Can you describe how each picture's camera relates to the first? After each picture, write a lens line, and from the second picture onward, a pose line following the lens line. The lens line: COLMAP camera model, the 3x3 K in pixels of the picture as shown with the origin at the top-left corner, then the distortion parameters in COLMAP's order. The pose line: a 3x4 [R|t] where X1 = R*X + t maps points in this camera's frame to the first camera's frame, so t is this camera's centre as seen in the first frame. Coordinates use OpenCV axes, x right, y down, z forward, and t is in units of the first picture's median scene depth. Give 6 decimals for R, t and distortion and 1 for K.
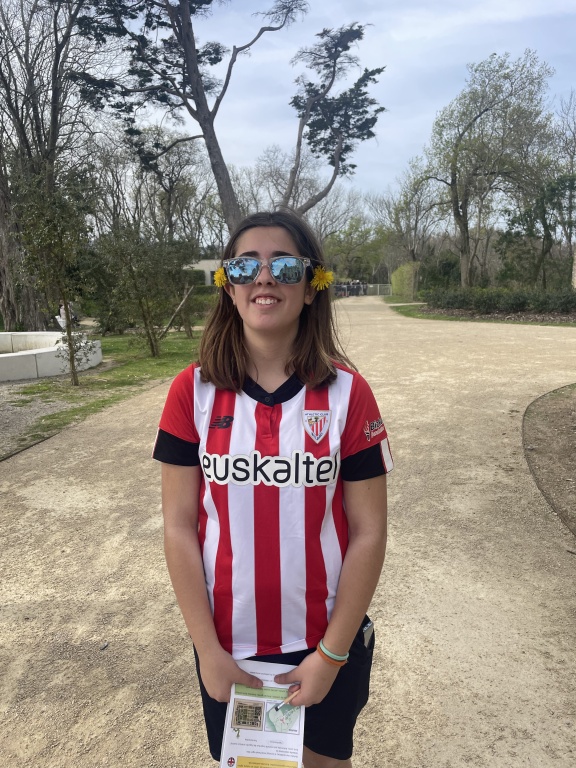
lens RADIAL K [[576.9, 0, 294.8], [0, 576.9, 388.3], [0, 0, 1]] dist [0.083706, -0.108763]
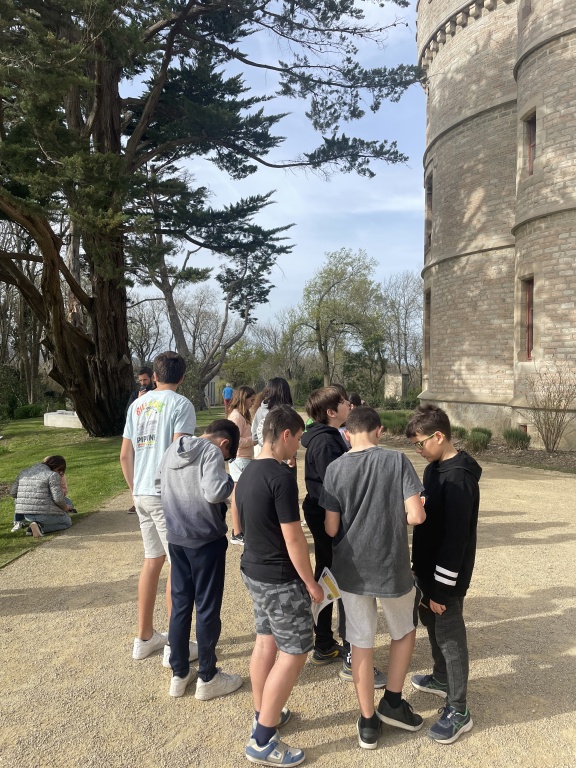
lens RADIAL K [[576.9, 0, 294.8], [0, 576.9, 388.3], [0, 0, 1]] dist [0.083706, -0.108763]
pose [[0.976226, 0.025093, 0.215298, -0.123718], [0.016195, 0.982056, -0.187891, 0.093080], [-0.216150, 0.186911, 0.958303, -0.464657]]
